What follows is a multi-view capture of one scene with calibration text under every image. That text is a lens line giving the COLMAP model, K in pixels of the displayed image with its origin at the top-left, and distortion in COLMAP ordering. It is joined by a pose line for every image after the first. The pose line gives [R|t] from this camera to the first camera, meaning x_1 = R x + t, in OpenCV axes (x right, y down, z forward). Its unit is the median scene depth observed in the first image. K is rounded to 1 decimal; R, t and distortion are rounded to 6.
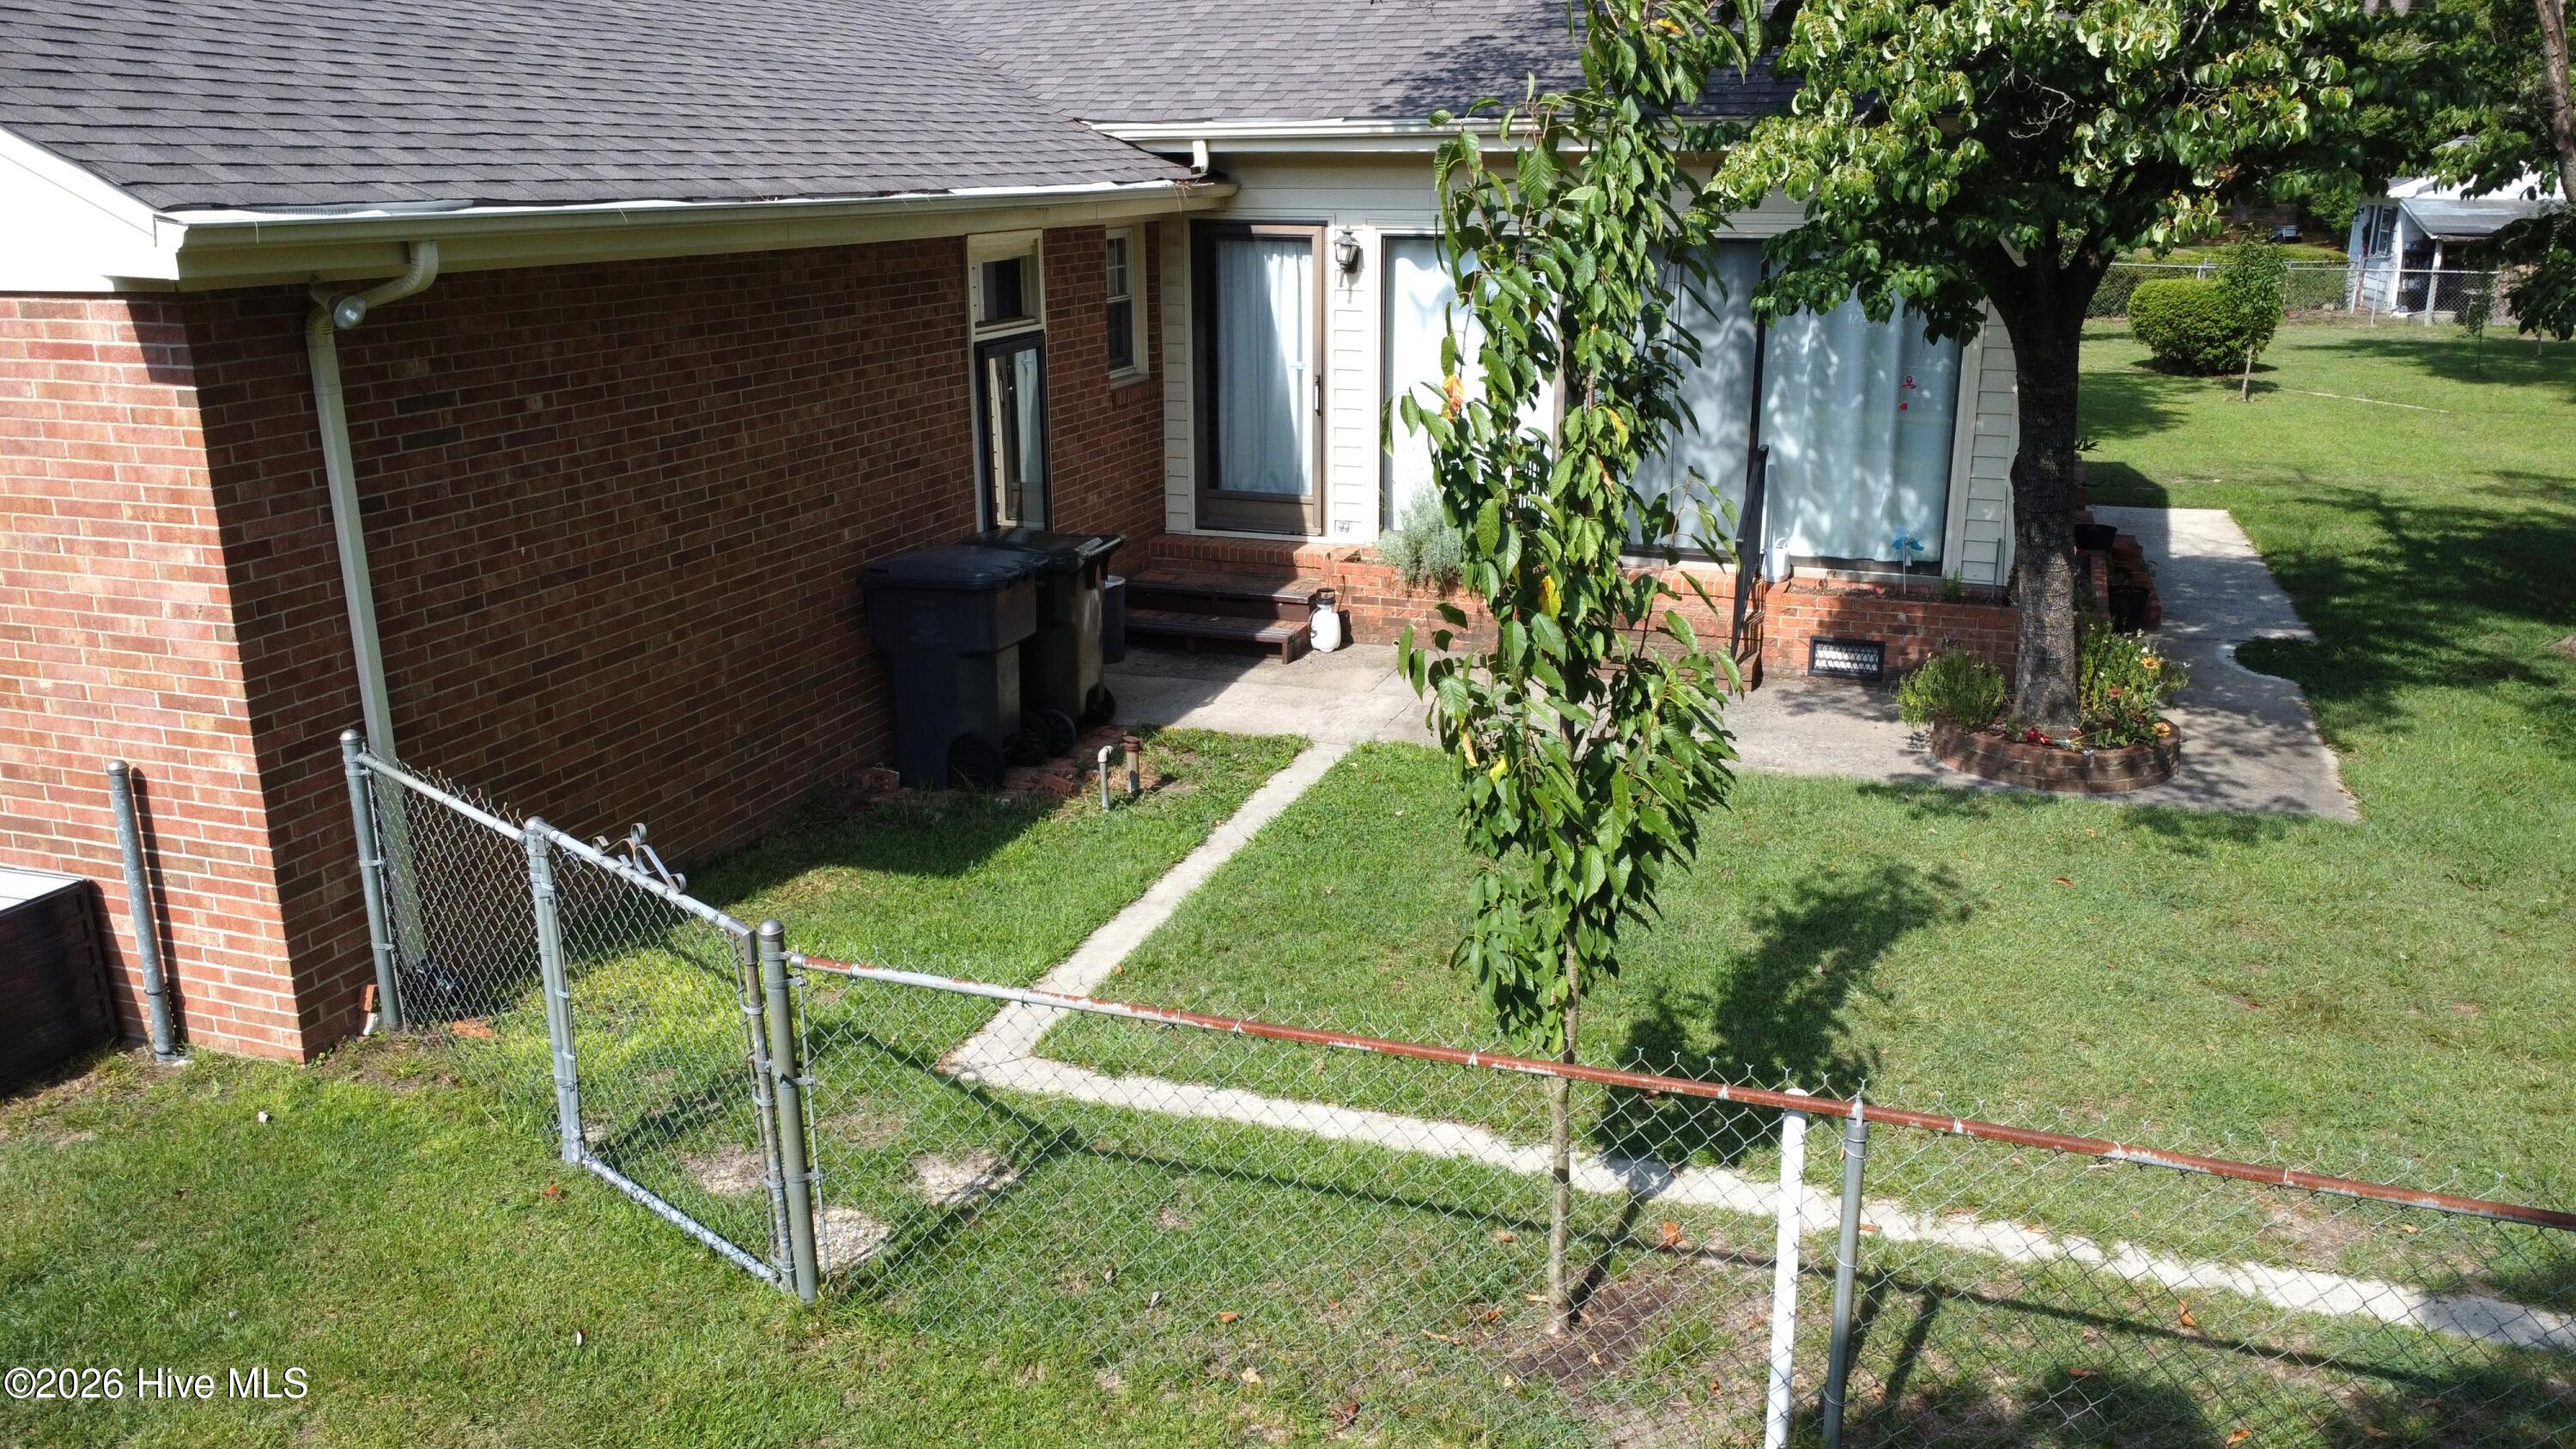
lens RADIAL K [[1946.1, 0, 1299.4], [0, 1946.1, 733.4], [0, 0, 1]] dist [0.002869, -0.004091]
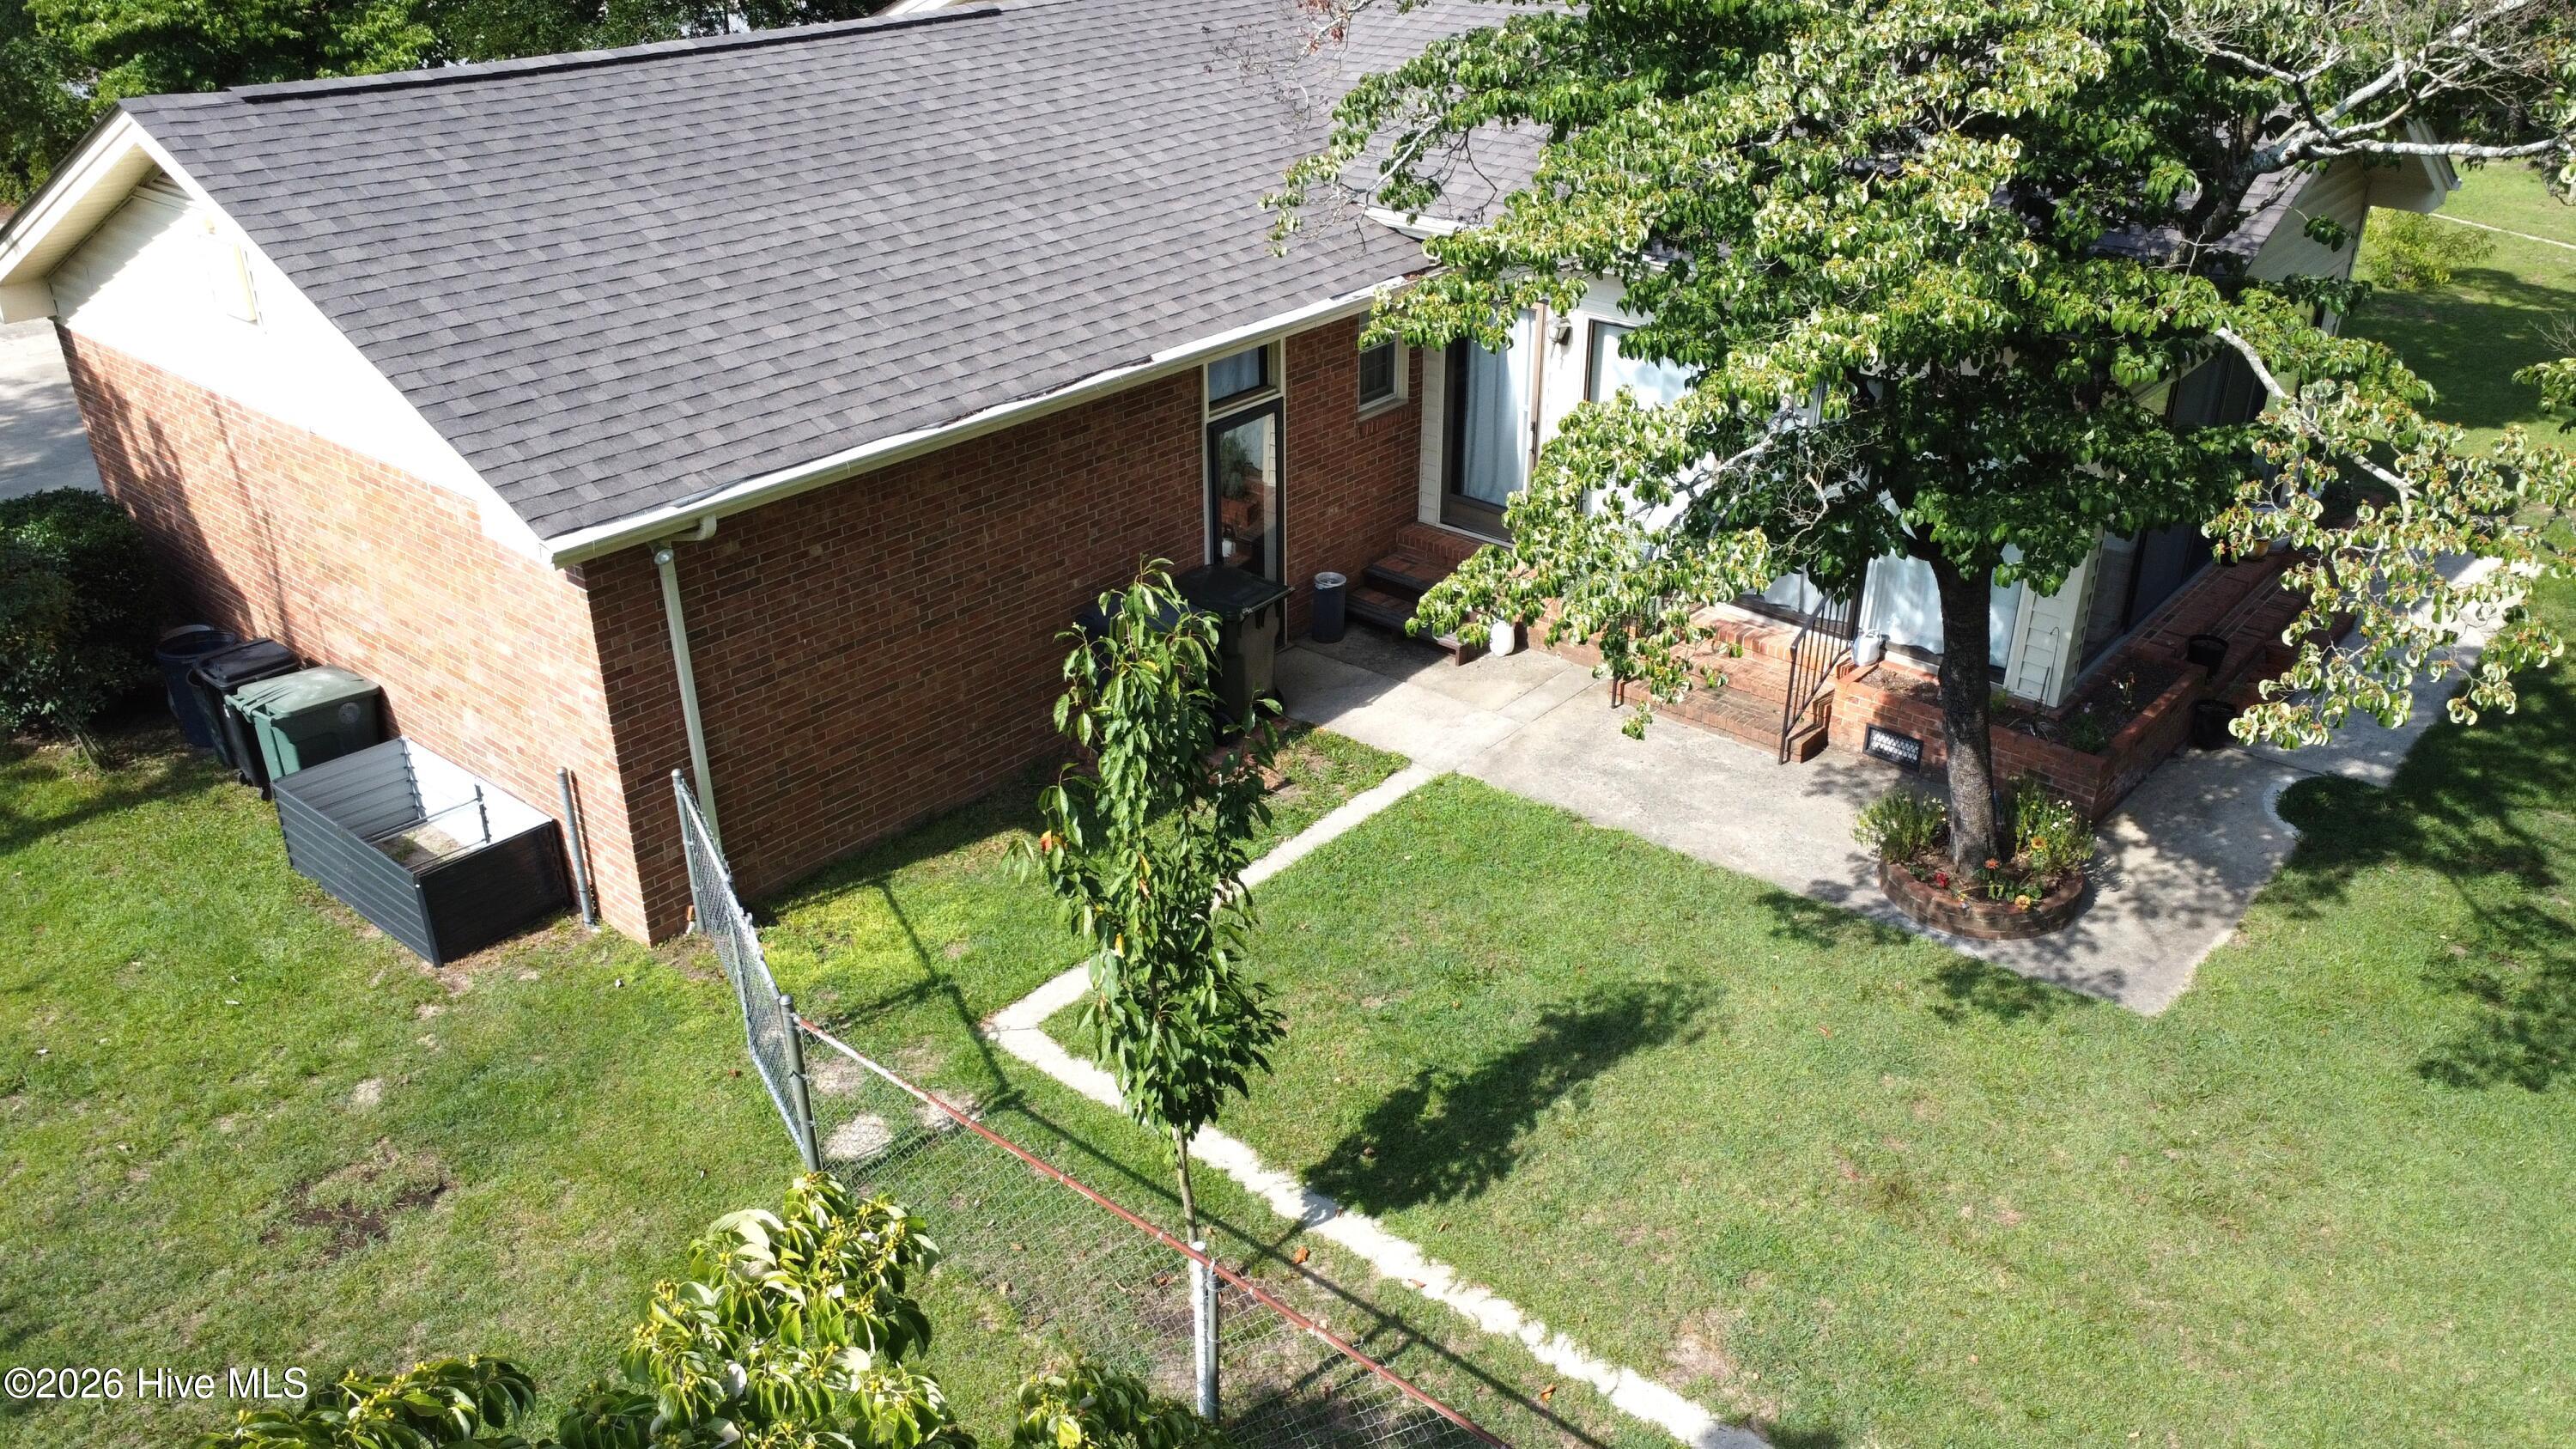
lens RADIAL K [[1946.1, 0, 1299.4], [0, 1946.1, 733.4], [0, 0, 1]] dist [0.002869, -0.004091]
pose [[0.934821, 0.165570, -0.314159, 0.484072], [-0.104214, 0.973614, 0.203017, -0.383596], [0.339483, -0.157045, 0.927409, -0.338493]]
